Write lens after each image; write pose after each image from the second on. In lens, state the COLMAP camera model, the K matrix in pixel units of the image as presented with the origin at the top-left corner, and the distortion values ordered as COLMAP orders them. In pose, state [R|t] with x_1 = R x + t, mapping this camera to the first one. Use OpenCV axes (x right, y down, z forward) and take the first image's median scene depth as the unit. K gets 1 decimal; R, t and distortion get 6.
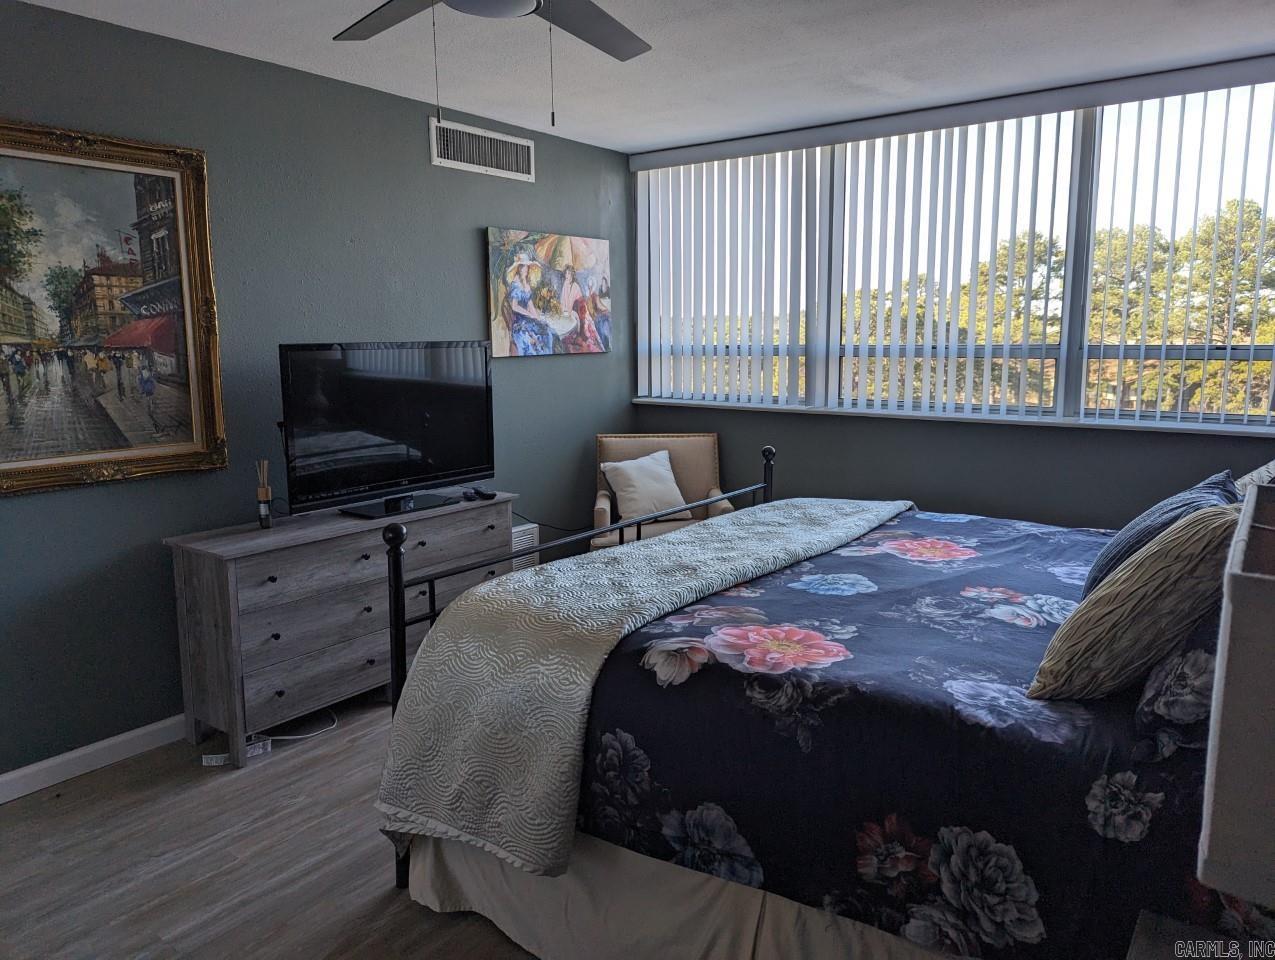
lens RADIAL K [[902.3, 0, 626.4], [0, 902.3, 463.0], [0, 0, 1]] dist [0.035468, -0.041737]
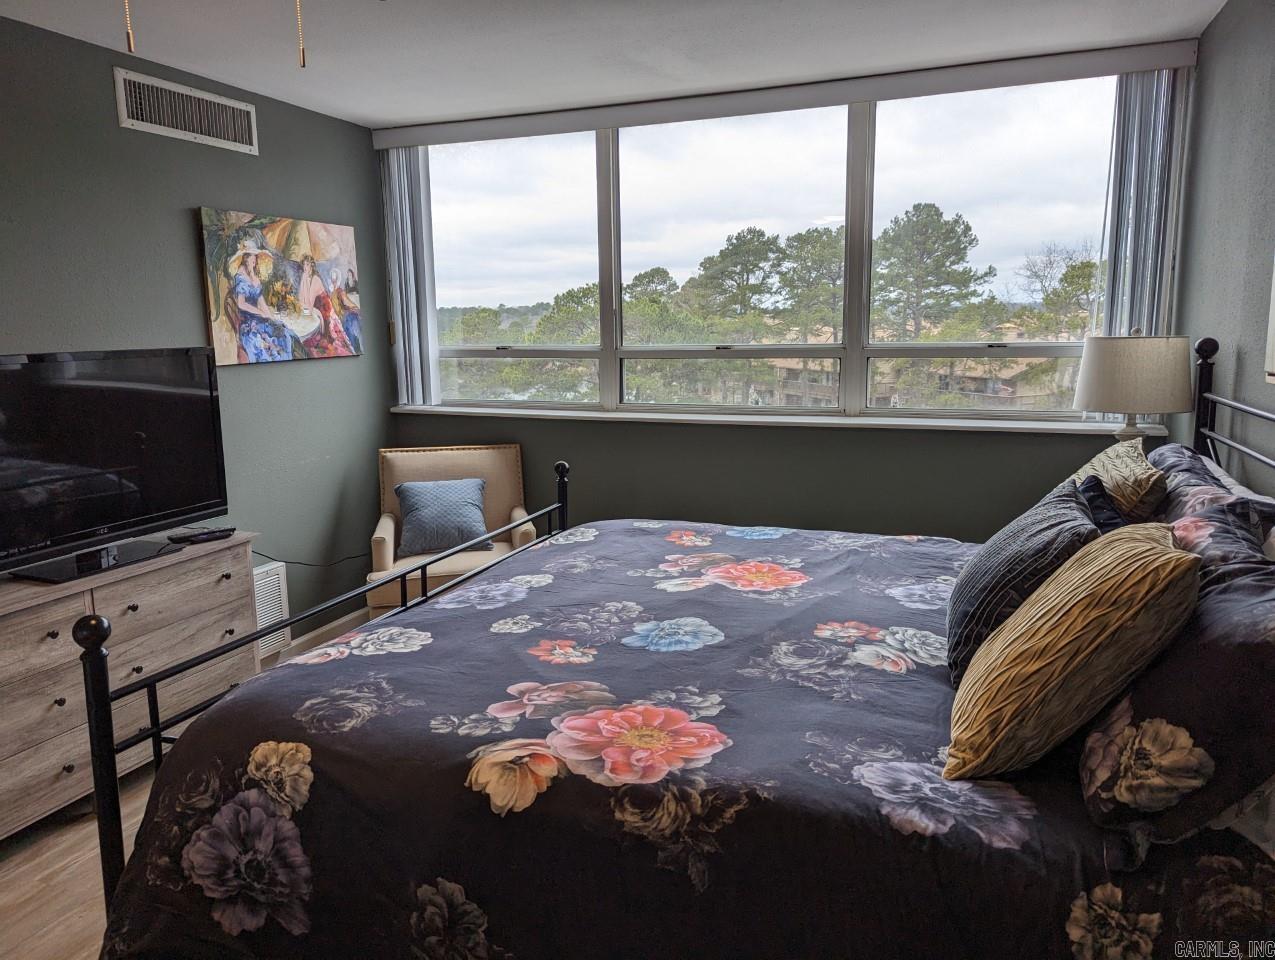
lens RADIAL K [[902.3, 0, 626.4], [0, 902.3, 463.0], [0, 0, 1]] dist [0.035468, -0.041737]
pose [[0.959491, -0.049282, 0.277394, -0.041673], [0.047195, 0.998785, 0.014200, -0.040648], [-0.277757, -0.000534, 0.960651, 0.184624]]
